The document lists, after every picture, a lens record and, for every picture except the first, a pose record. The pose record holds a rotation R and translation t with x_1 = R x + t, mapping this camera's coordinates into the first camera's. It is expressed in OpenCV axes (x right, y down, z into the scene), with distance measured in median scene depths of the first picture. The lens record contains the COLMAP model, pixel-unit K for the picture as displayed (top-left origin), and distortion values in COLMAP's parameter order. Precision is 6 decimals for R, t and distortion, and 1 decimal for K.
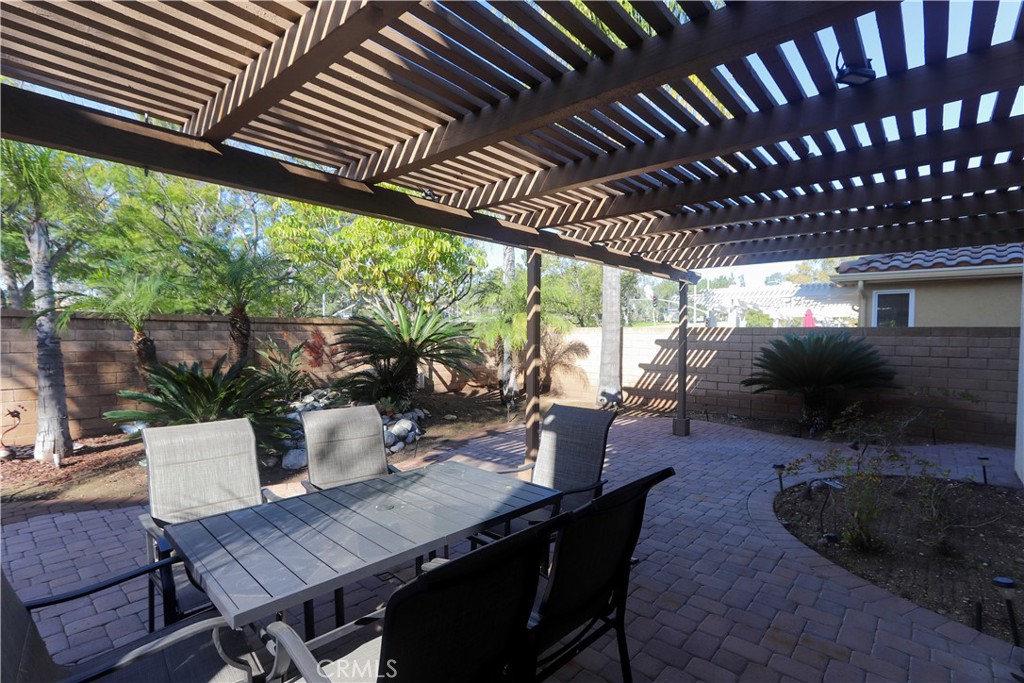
lens RADIAL K [[495.6, 0, 519.7], [0, 495.6, 342.8], [0, 0, 1]] dist [0.002668, 0.002163]
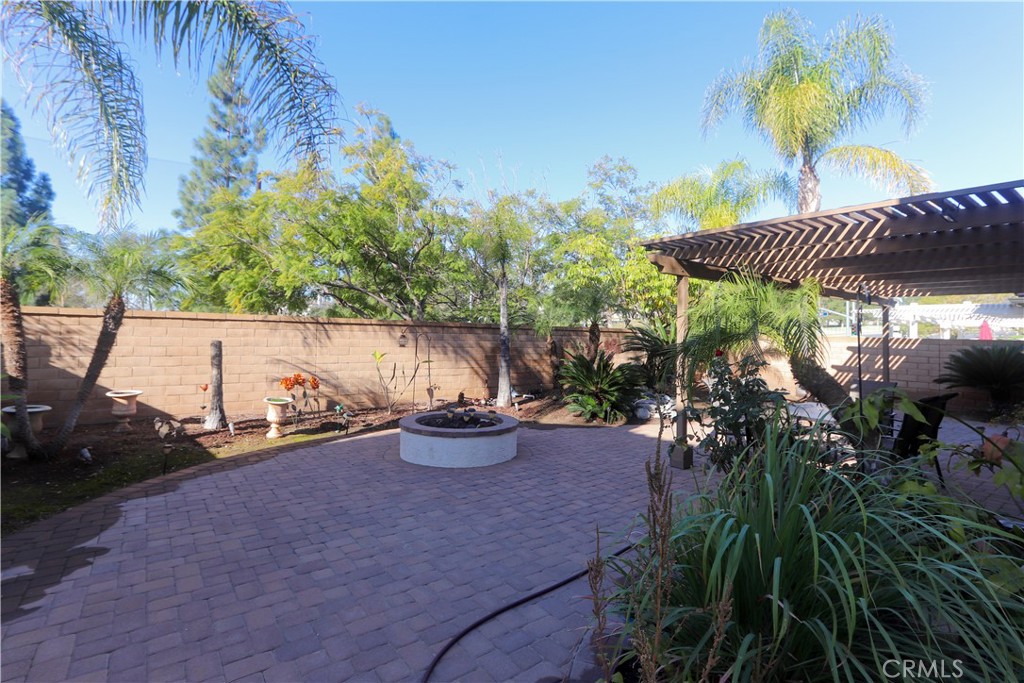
lens RADIAL K [[495.6, 0, 509.1], [0, 495.6, 316.4], [0, 0, 1]] dist [0.002668, 0.002163]
pose [[0.978106, 0.007436, -0.207976, -0.351333], [-0.019559, 0.998222, -0.056297, 0.005284], [0.207187, 0.059133, 0.976513, -0.490171]]
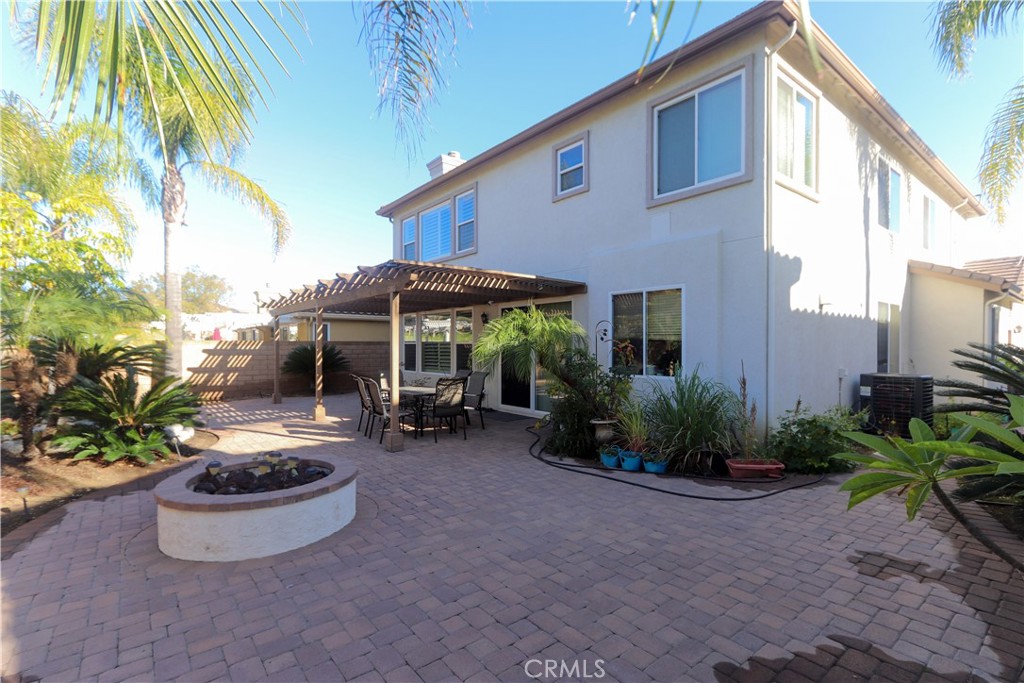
lens RADIAL K [[495.6, 0, 512.0], [0, 495.6, 344.8], [0, 0, 1]] dist [0.002668, 0.002163]
pose [[0.145692, -0.007225, 0.989304, -1.084356], [0.021980, 0.999750, 0.004065, -0.006814], [-0.989086, 0.021152, 0.145814, -0.058698]]
